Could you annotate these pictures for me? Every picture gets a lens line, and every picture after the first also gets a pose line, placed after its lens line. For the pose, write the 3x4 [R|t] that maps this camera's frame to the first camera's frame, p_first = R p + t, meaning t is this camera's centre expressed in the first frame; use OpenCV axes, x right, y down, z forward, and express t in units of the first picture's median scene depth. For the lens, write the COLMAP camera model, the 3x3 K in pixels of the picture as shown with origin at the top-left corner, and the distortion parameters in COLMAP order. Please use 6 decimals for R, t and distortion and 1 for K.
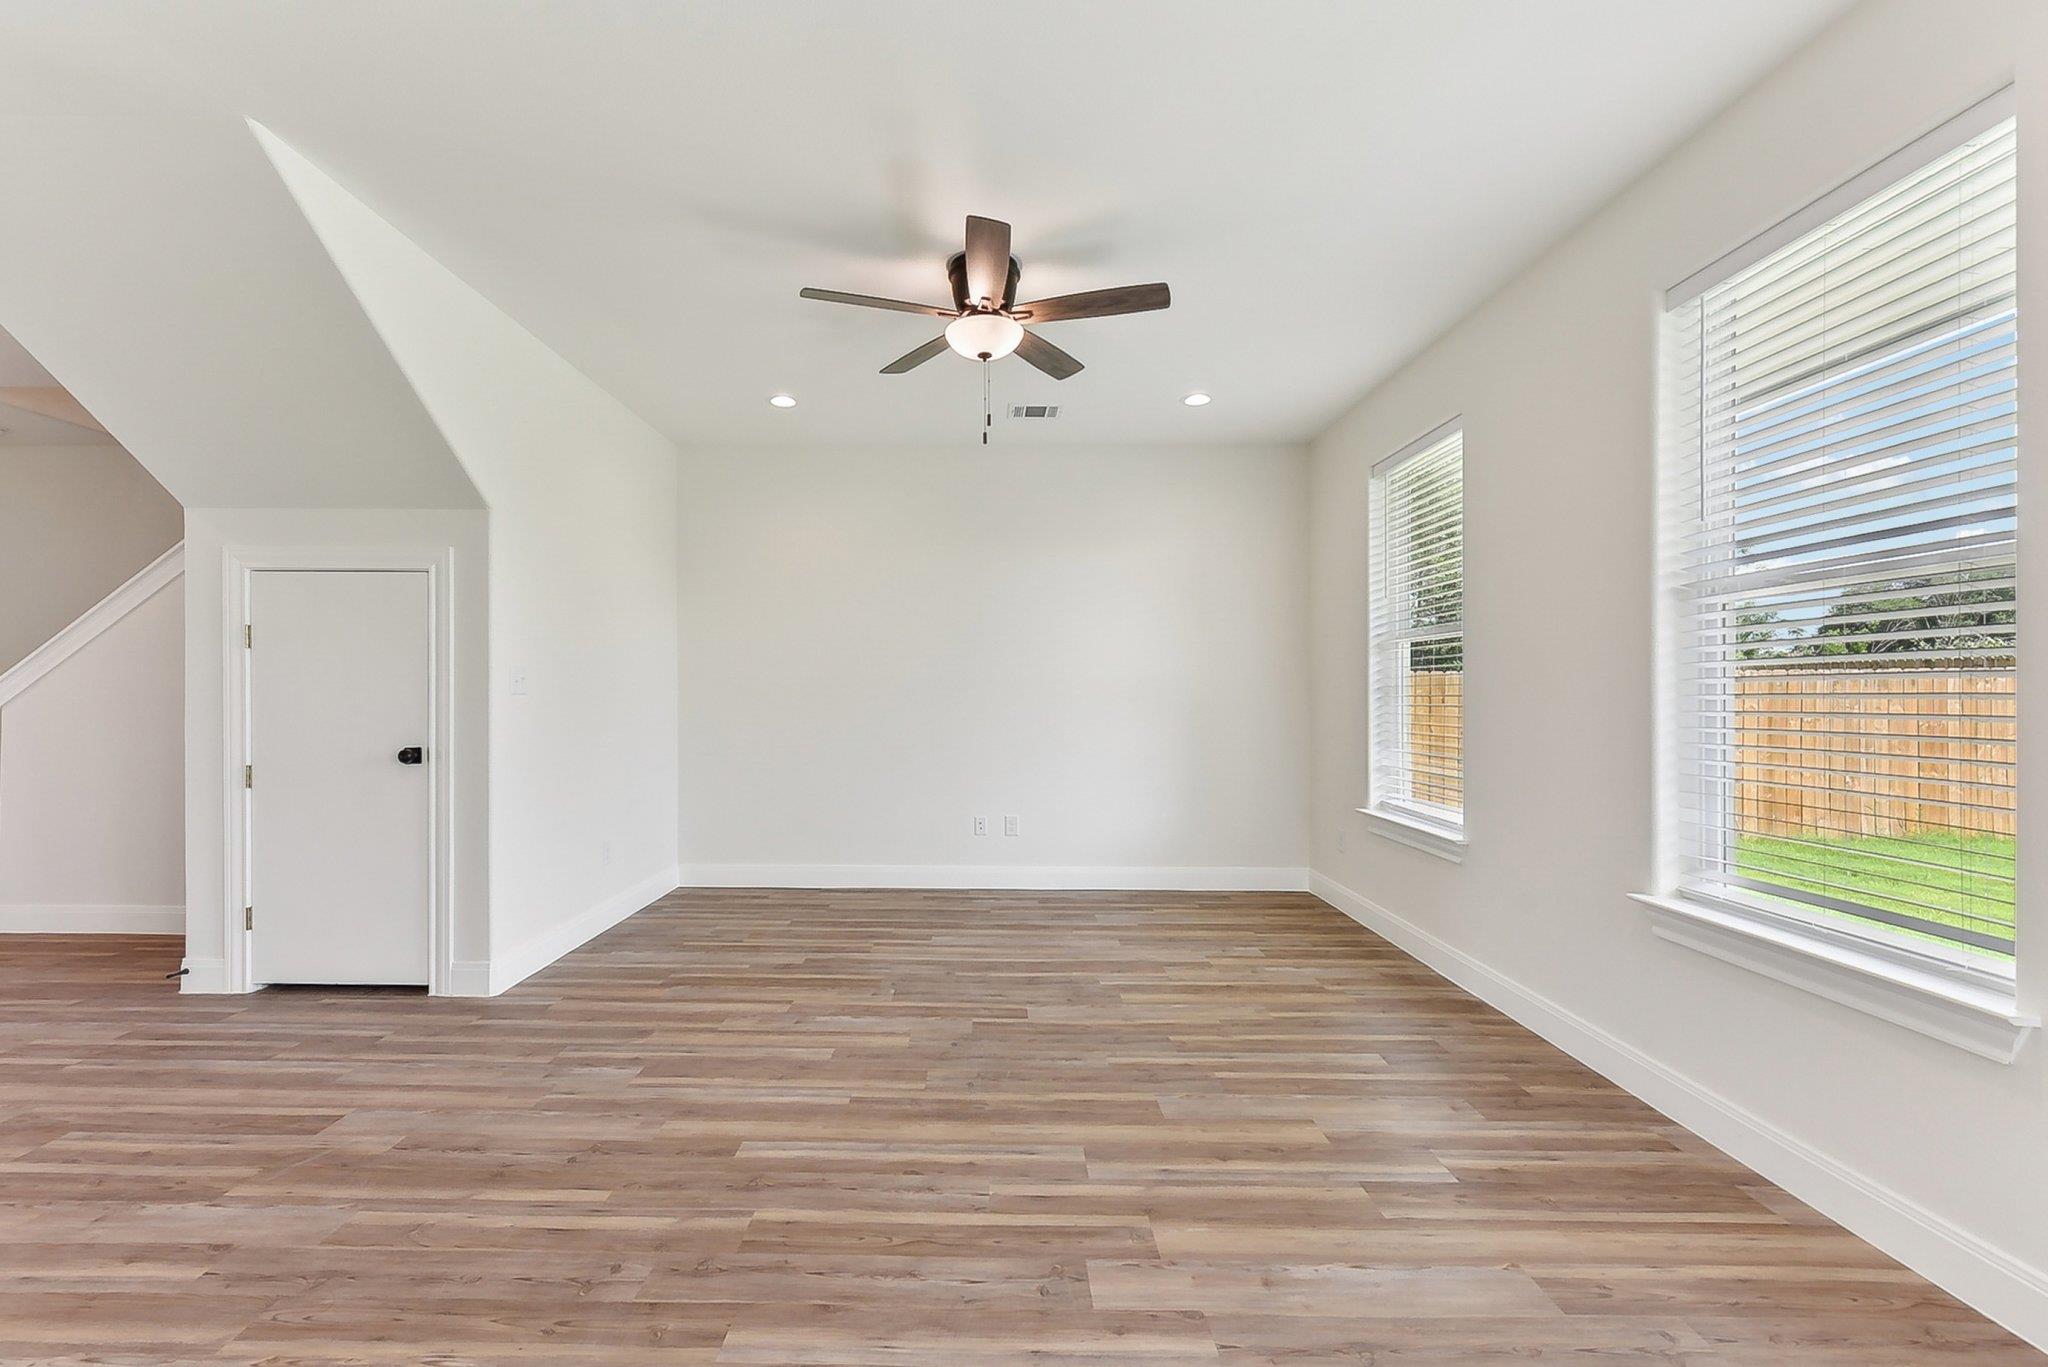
lens RADIAL K [[843.6, 0, 976.8], [0, 843.6, 705.1], [0, 0, 1]] dist [0.010585, -0.002726]
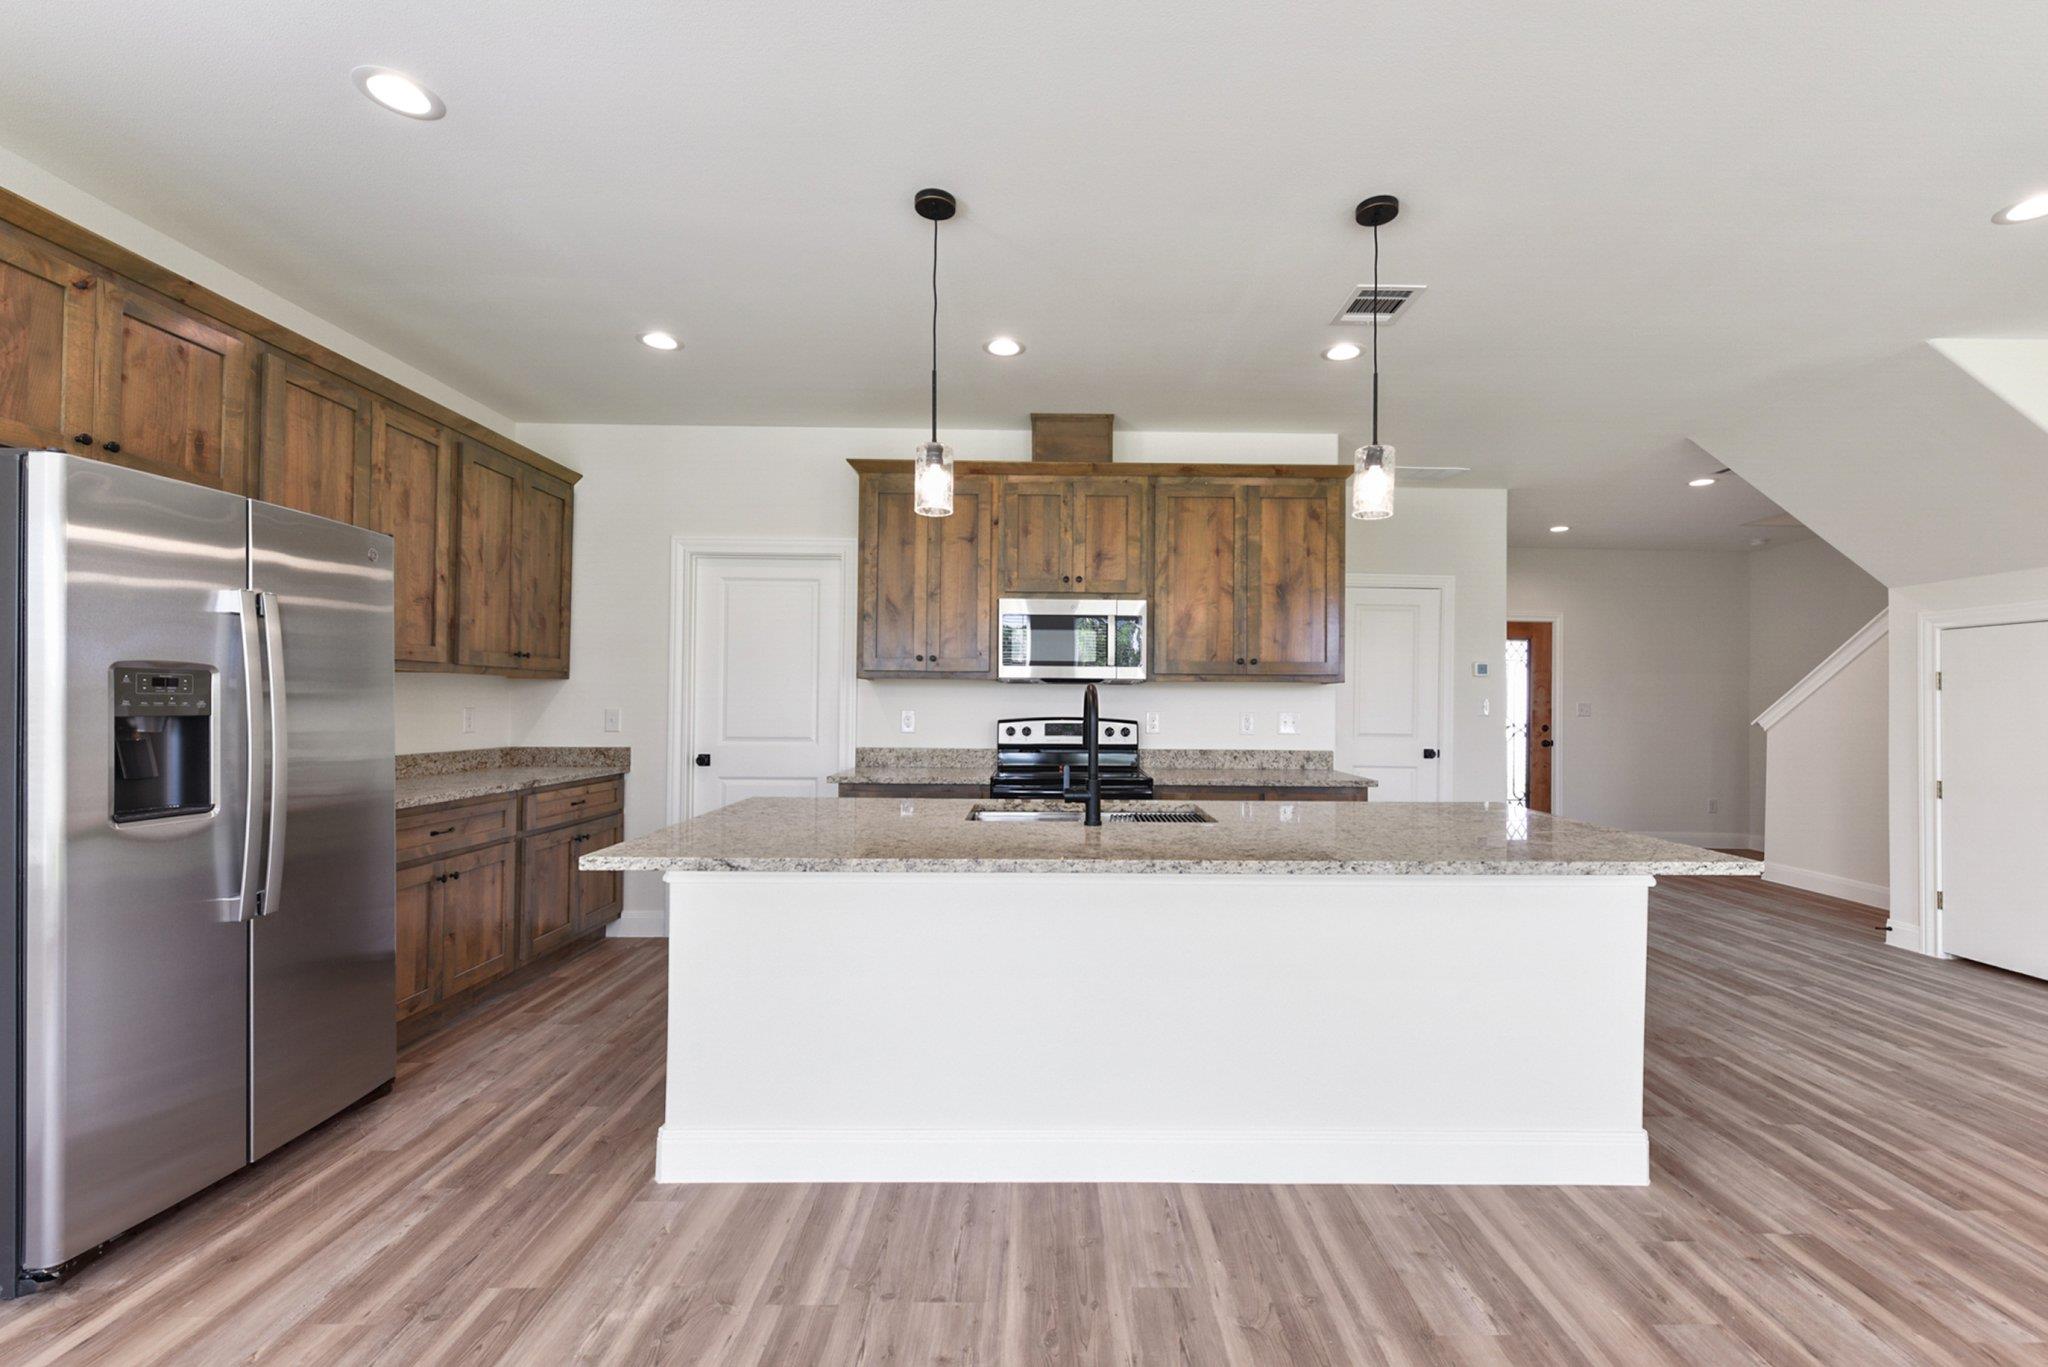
lens RADIAL K [[843.6, 0, 1054.6], [0, 843.6, 692.0], [0, 0, 1]] dist [0.010585, -0.002726]
pose [[0.036790, -0.018369, -0.999154, 0.384789], [-0.022672, 0.999558, -0.019211, -0.007144], [0.999066, 0.023359, 0.036357, -0.390163]]
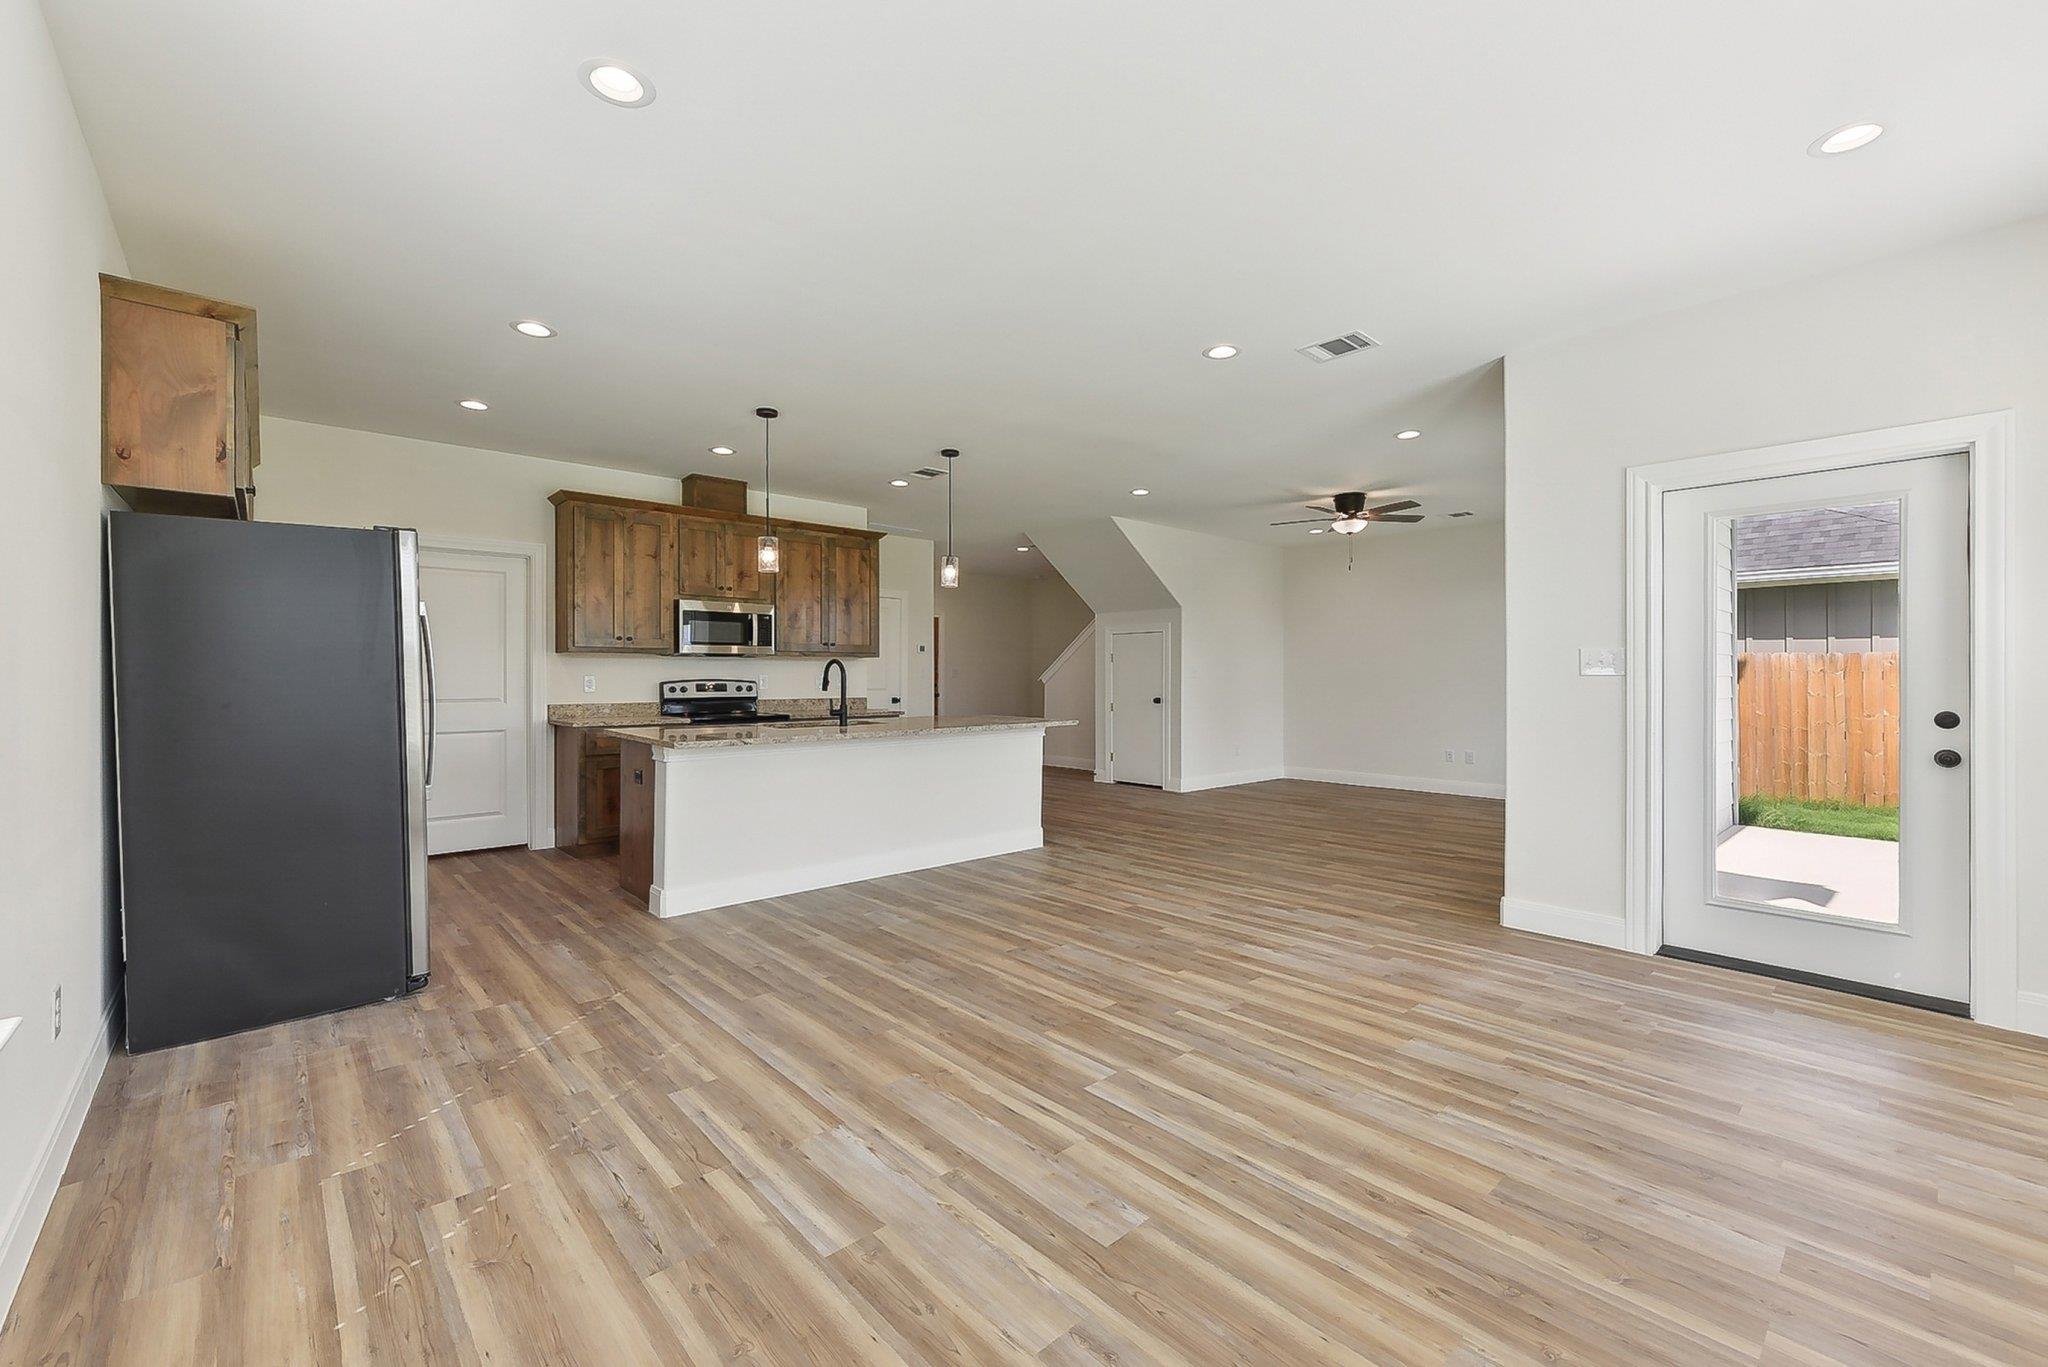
lens RADIAL K [[843.6, 0, 1025.2], [0, 843.6, 685.1], [0, 0, 1]] dist [0.010585, -0.002726]
pose [[0.683705, 0.003969, -0.729747, 1.013524], [-0.006920, 0.999976, -0.001045, 0.017620], [0.729725, 0.005764, 0.683716, -1.153222]]
